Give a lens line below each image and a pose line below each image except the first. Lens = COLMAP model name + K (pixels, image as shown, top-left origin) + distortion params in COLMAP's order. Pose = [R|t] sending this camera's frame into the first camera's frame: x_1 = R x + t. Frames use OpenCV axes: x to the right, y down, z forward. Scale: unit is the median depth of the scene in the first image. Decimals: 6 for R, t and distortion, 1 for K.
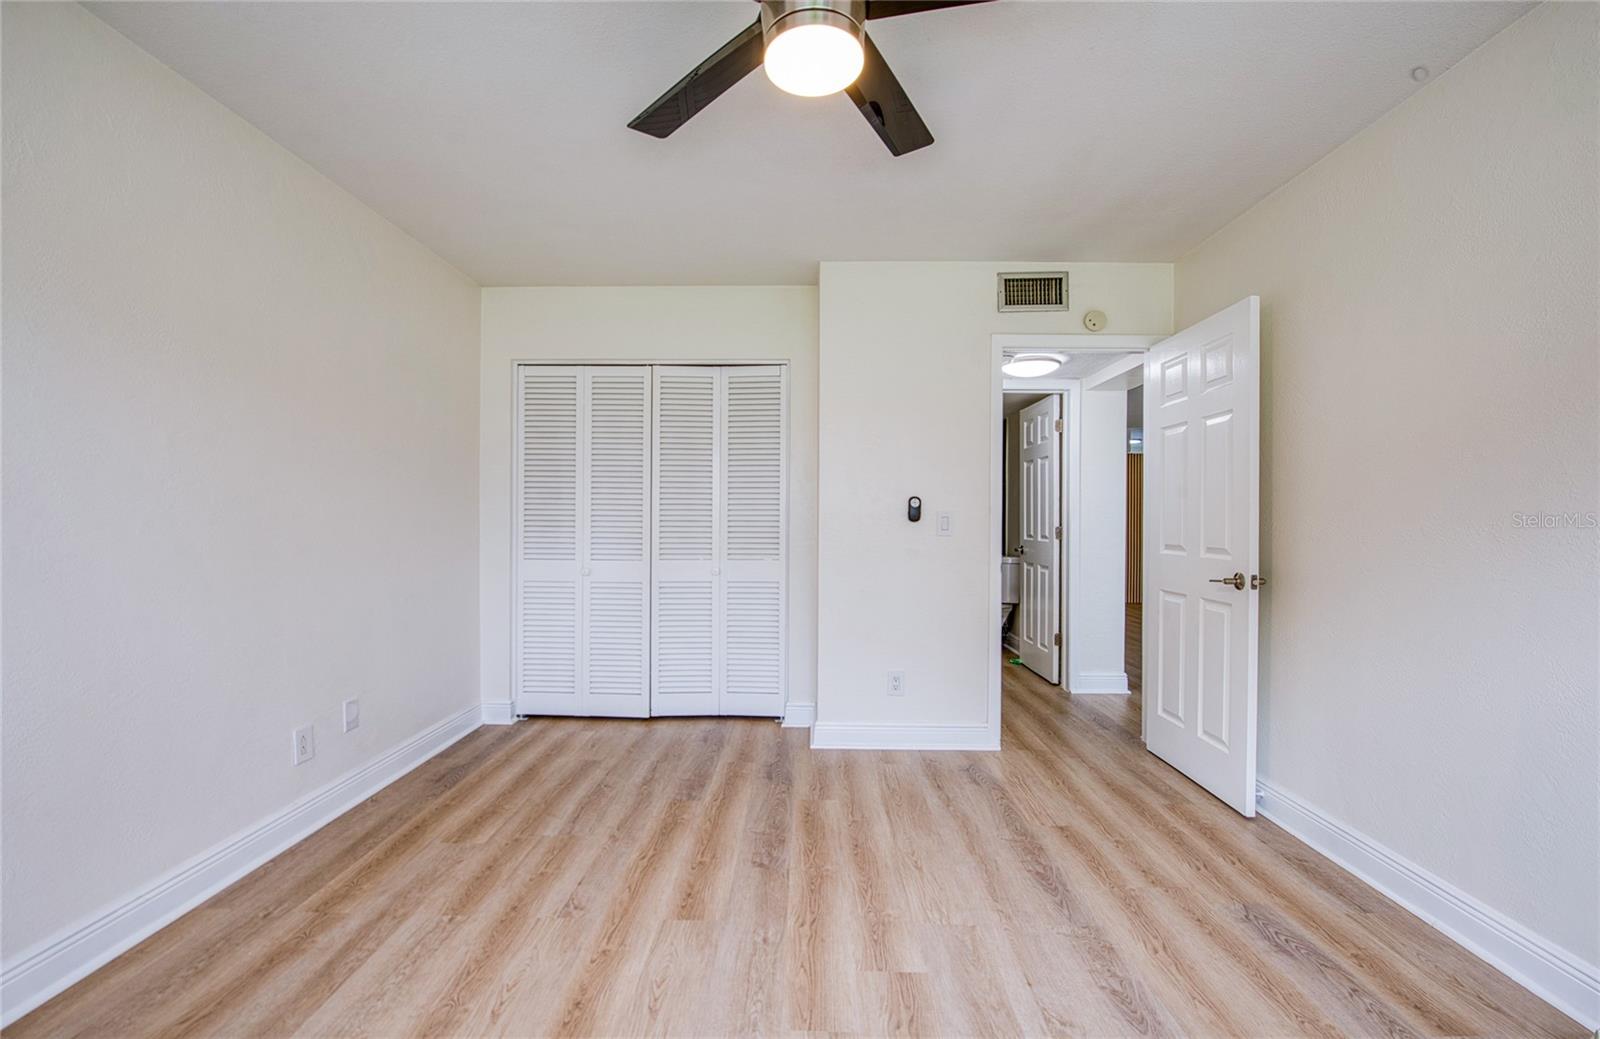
lens RADIAL K [[652.2, 0, 790.6], [0, 652.2, 520.1], [0, 0, 1]] dist [-0.018064, -0.002107]
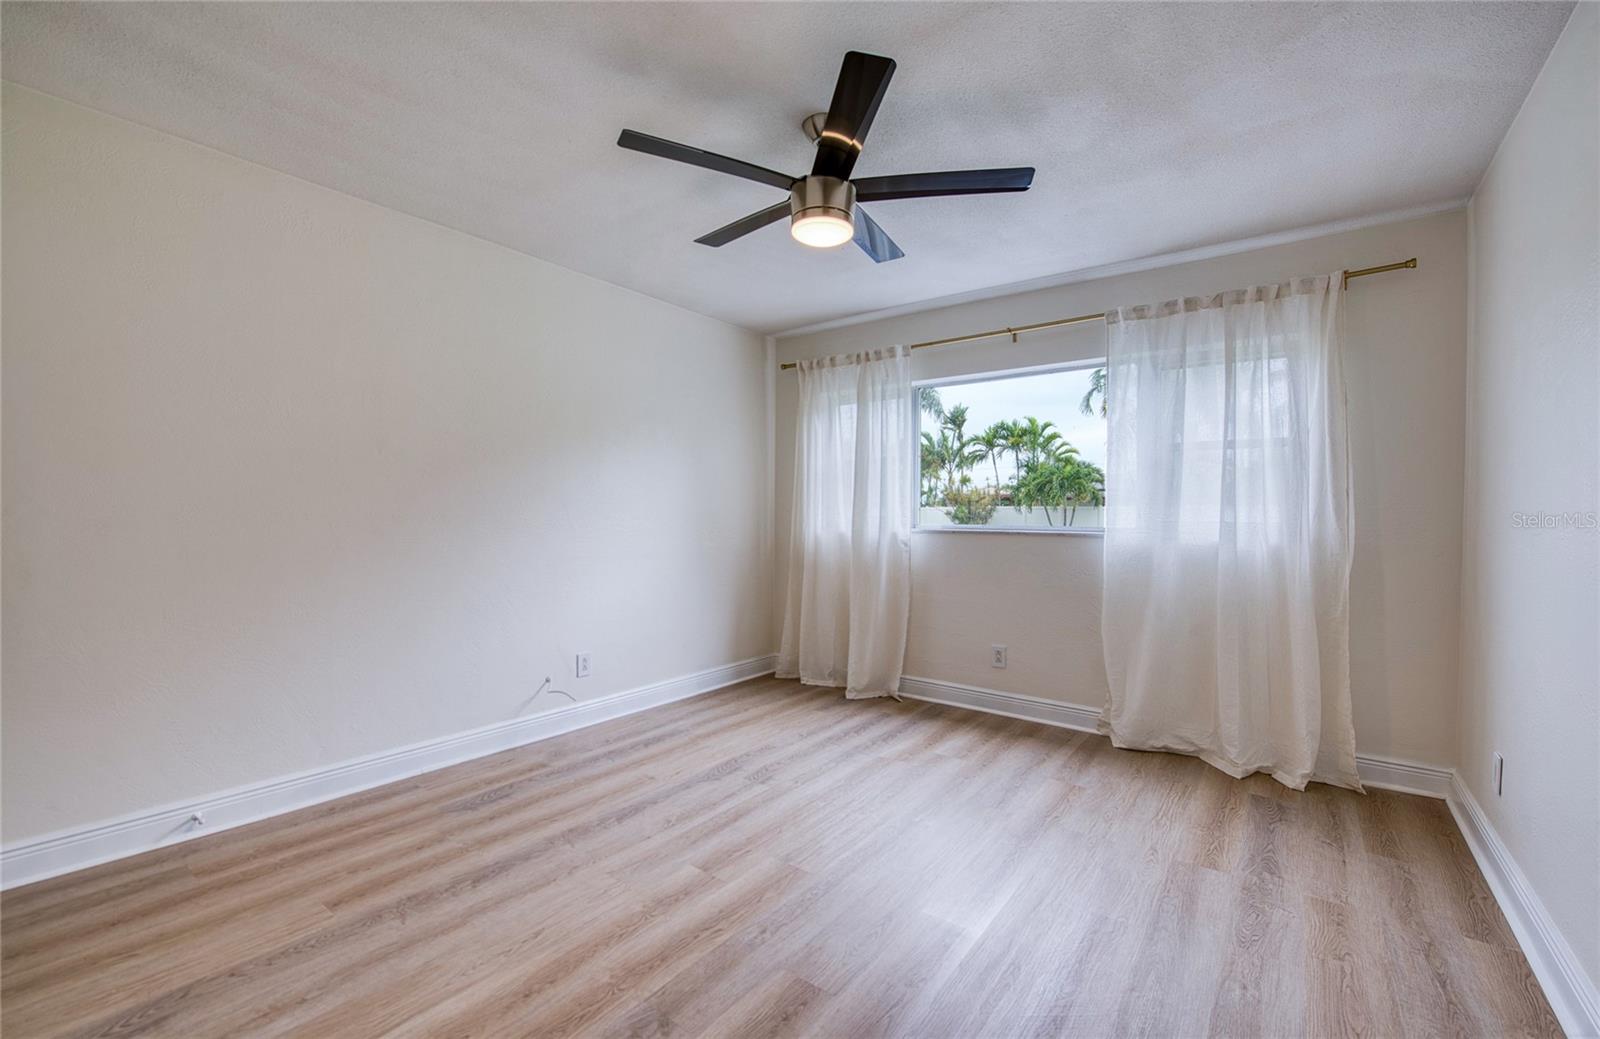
lens RADIAL K [[652.2, 0, 825.1], [0, 652.2, 516.7], [0, 0, 1]] dist [-0.018064, -0.002107]
pose [[-0.830299, -0.015168, 0.557112, -0.482098], [-0.012443, 0.999885, 0.008677, -0.005754], [-0.557179, 0.000273, -0.830392, 1.279065]]
